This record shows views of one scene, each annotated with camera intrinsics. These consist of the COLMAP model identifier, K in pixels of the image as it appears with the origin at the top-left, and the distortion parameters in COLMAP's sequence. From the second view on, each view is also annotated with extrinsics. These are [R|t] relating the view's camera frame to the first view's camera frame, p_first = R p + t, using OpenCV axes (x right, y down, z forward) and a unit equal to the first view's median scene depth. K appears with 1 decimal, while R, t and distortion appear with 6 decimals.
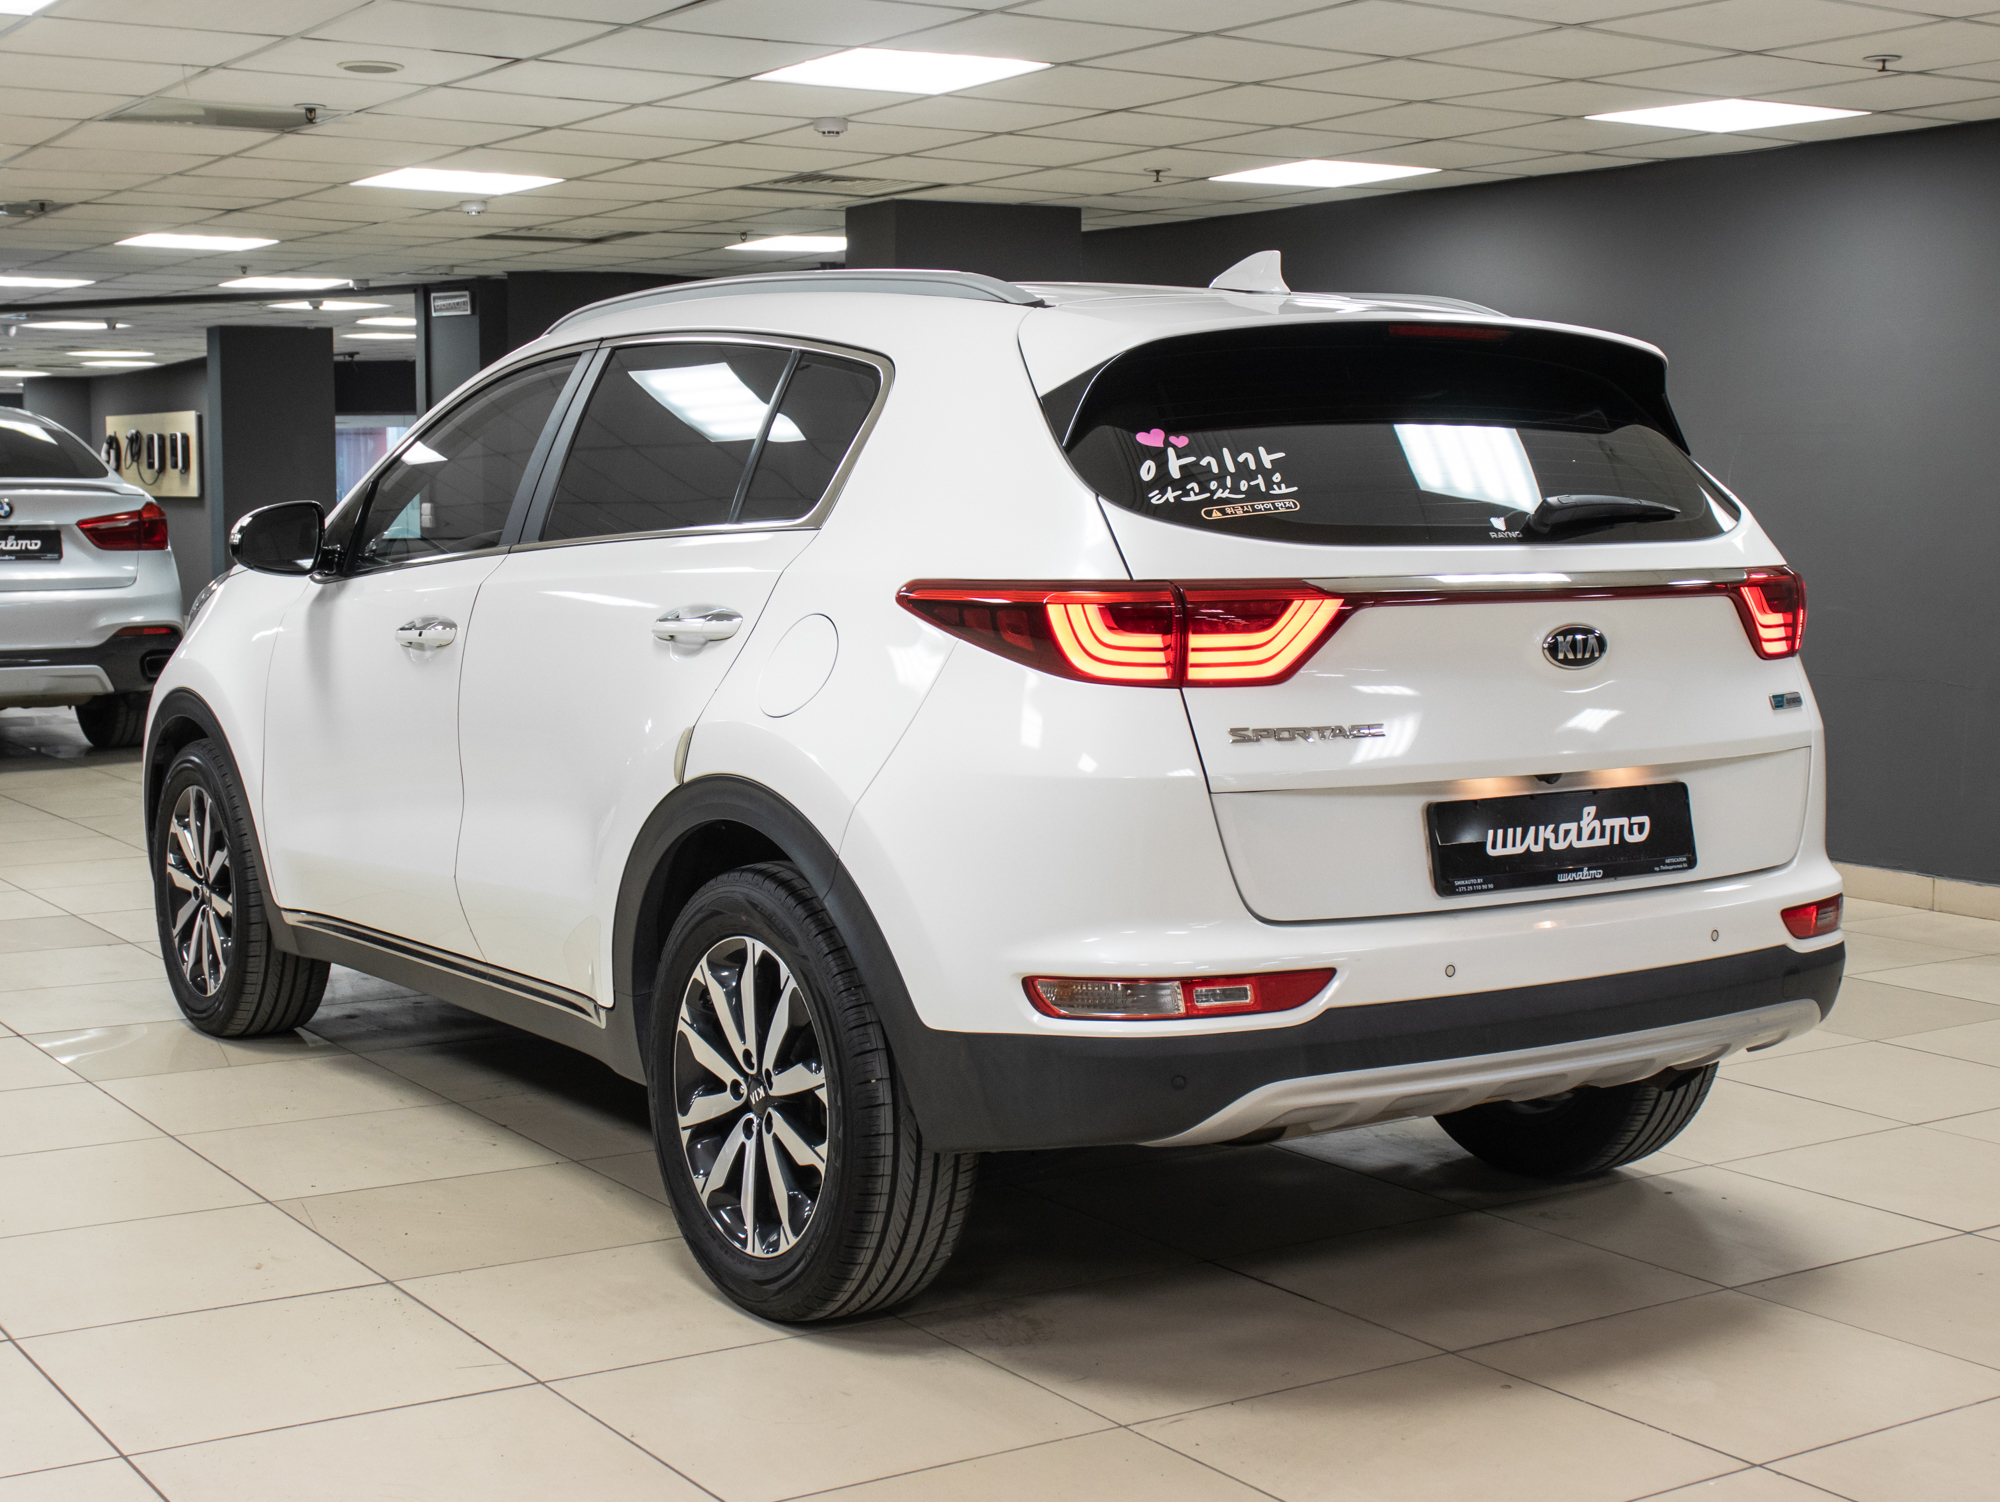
lens RADIAL K [[2747.5, 0, 1007.5], [0, 2747.5, 757.3], [0, 0, 1]] dist [-0.112244, 0.000000]
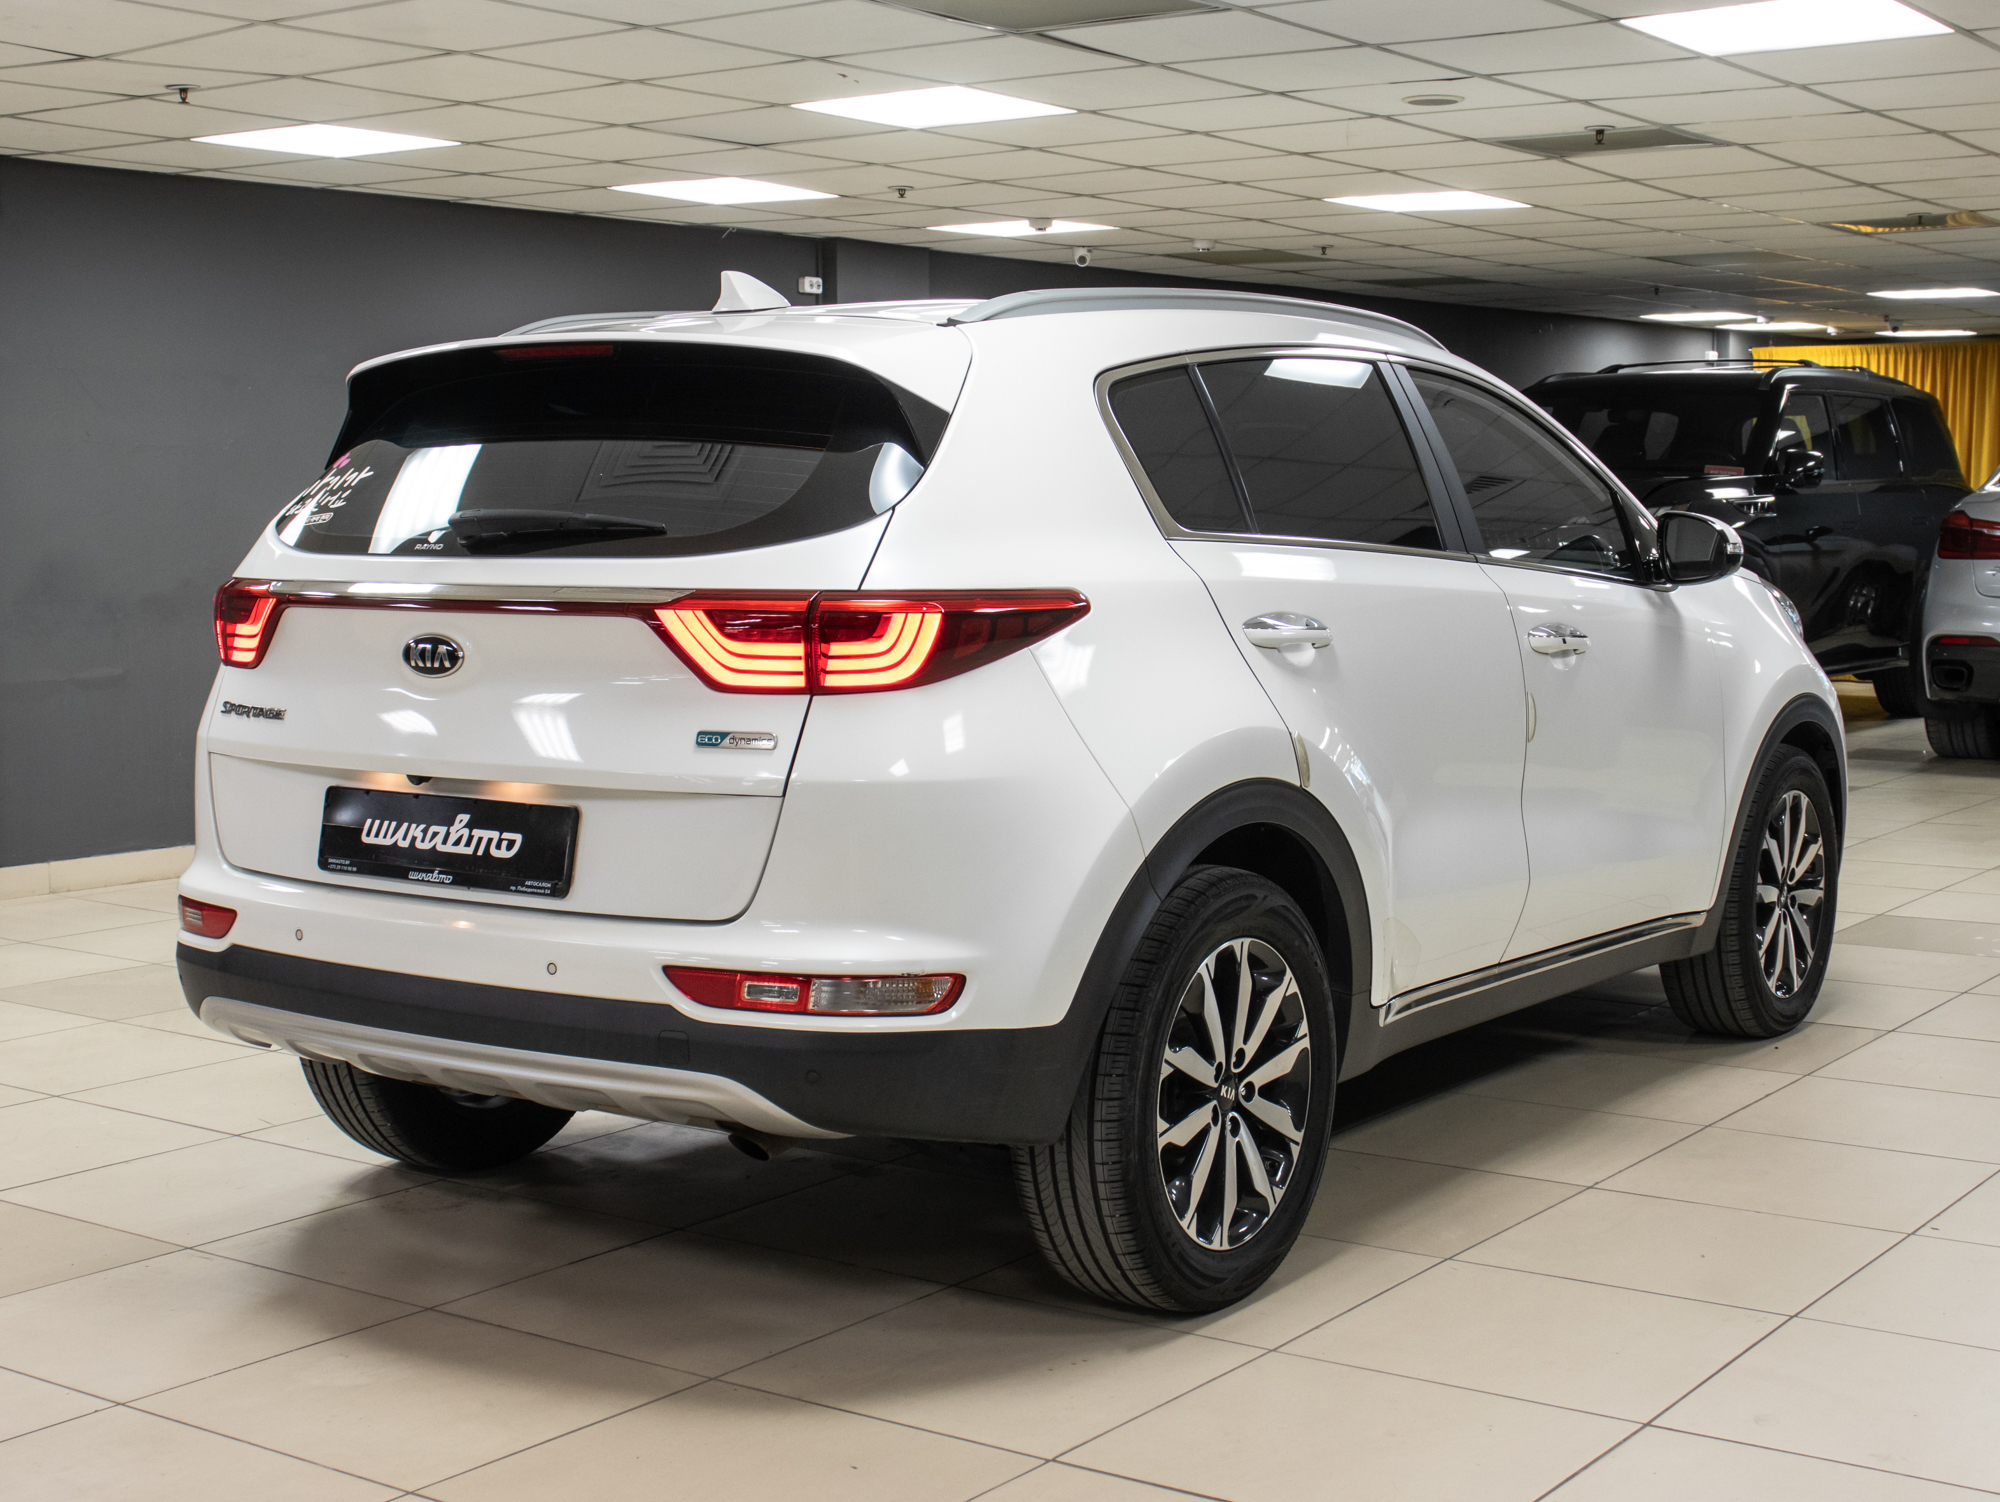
lens RADIAL K [[2747.5, 0, 1007.9], [0, 2747.5, 743.3], [0, 0, 1]] dist [-0.112244, 0.000000]
pose [[0.378223, 0.082250, -0.922053, 1.254124], [-0.088498, 0.994696, 0.052429, -0.081455], [0.921475, 0.061770, 0.383496, 0.809443]]
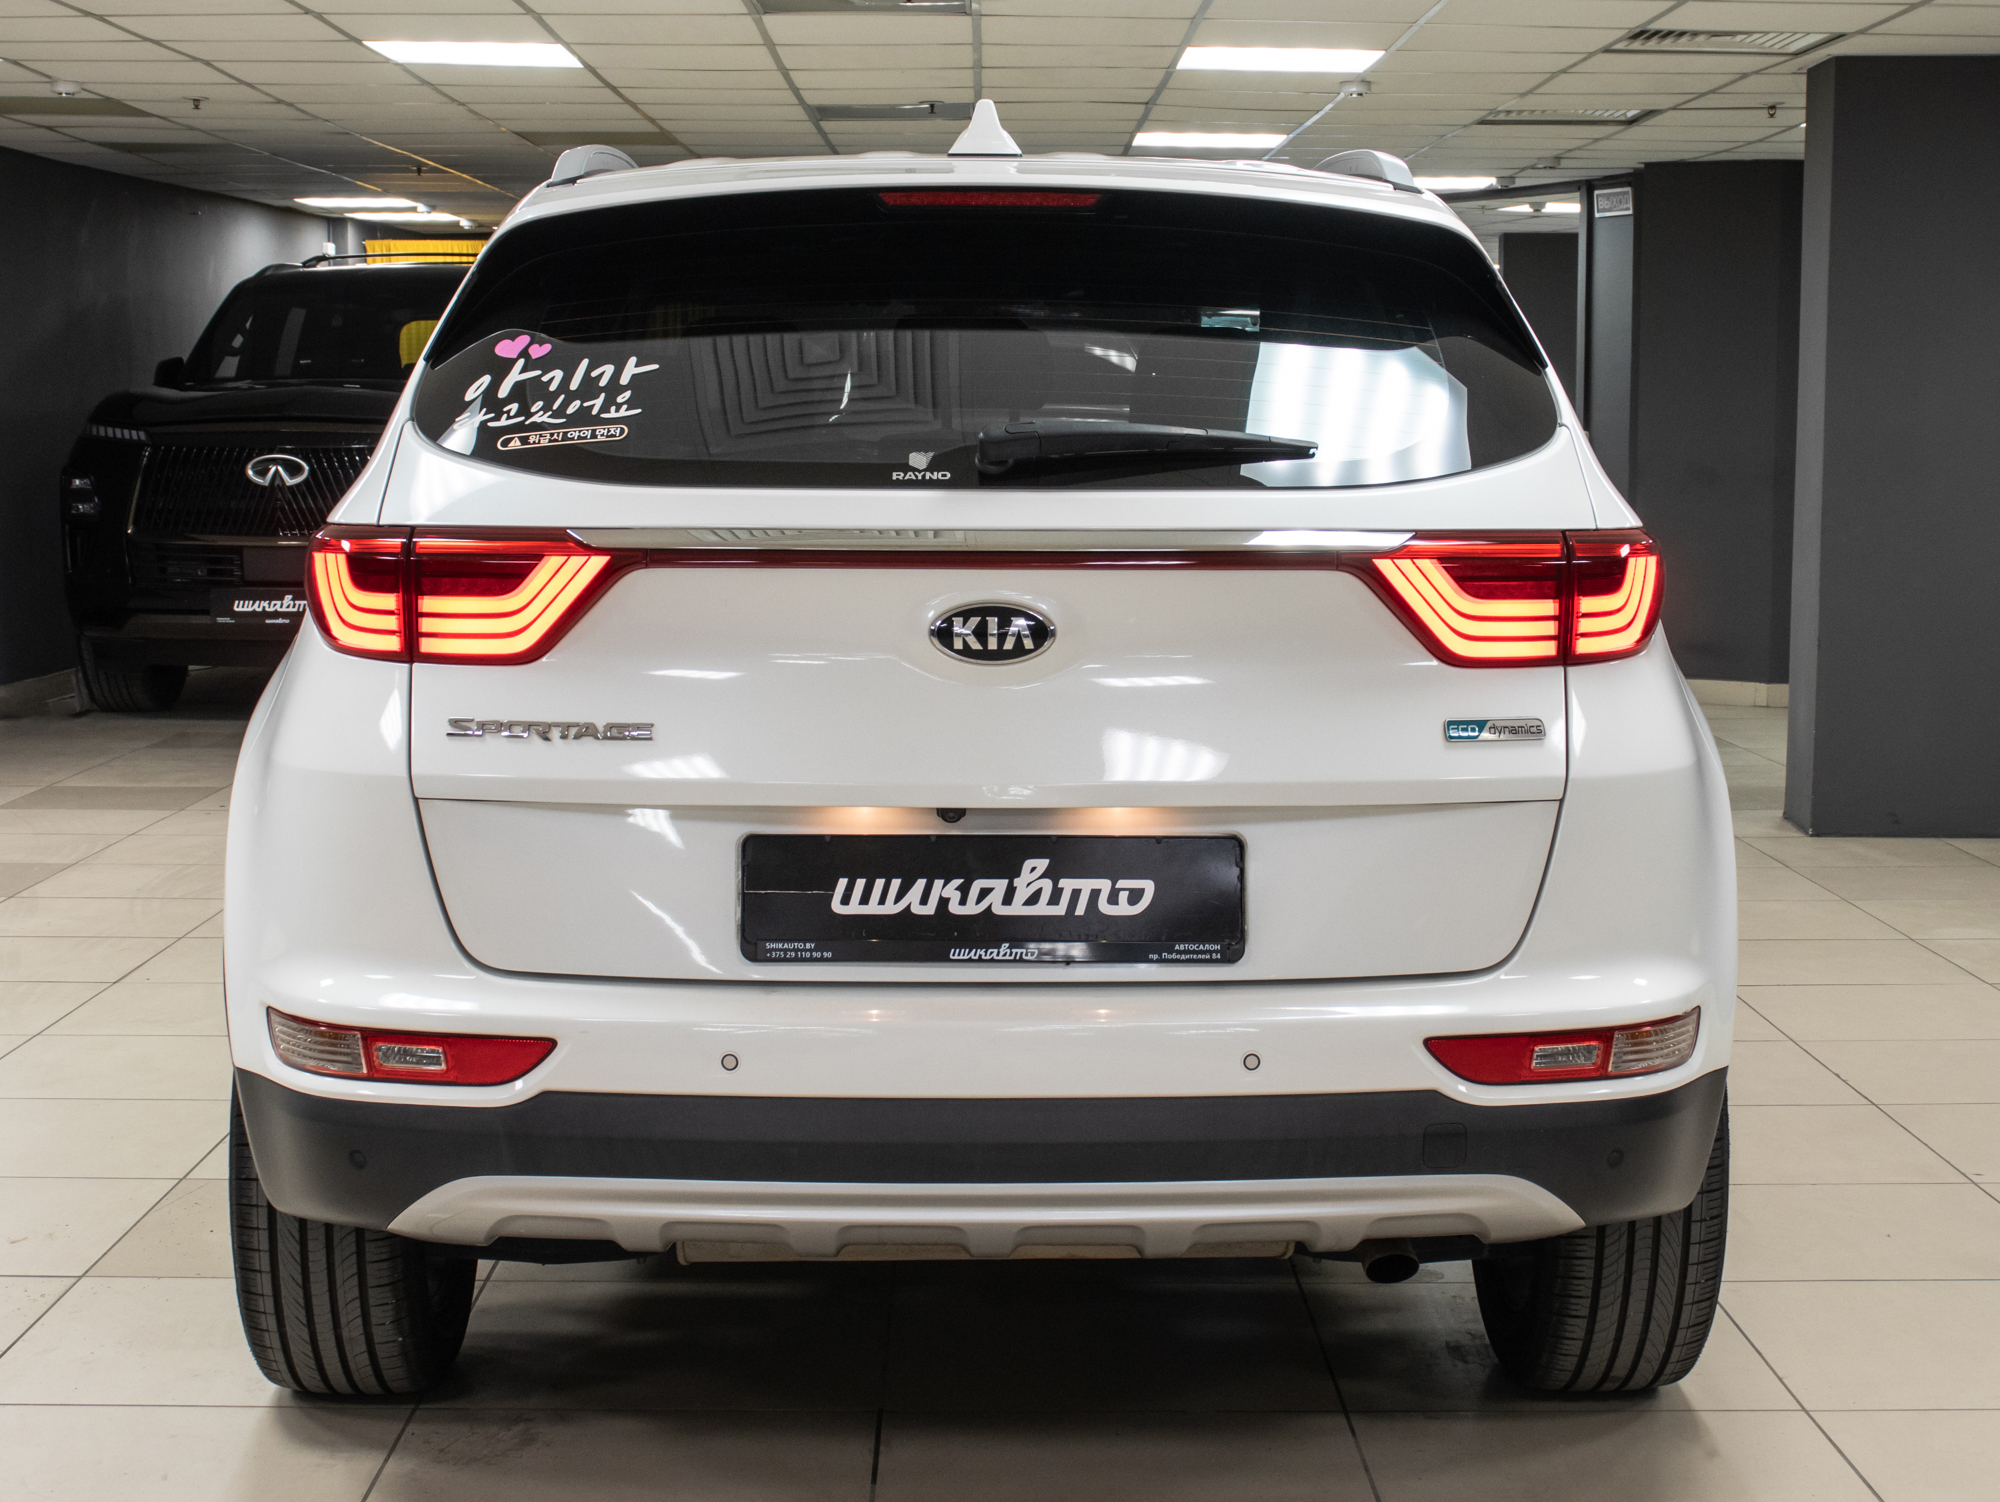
lens RADIAL K [[2888.5, 0, 998.8], [0, 2888.5, 741.6], [0, 0, 1]] dist [0.008821, 0.000000]
pose [[0.841908, 0.065564, -0.535623, 0.617812], [-0.056508, 0.997846, 0.033323, -0.037744], [0.536654, 0.002212, 0.843800, 0.366364]]
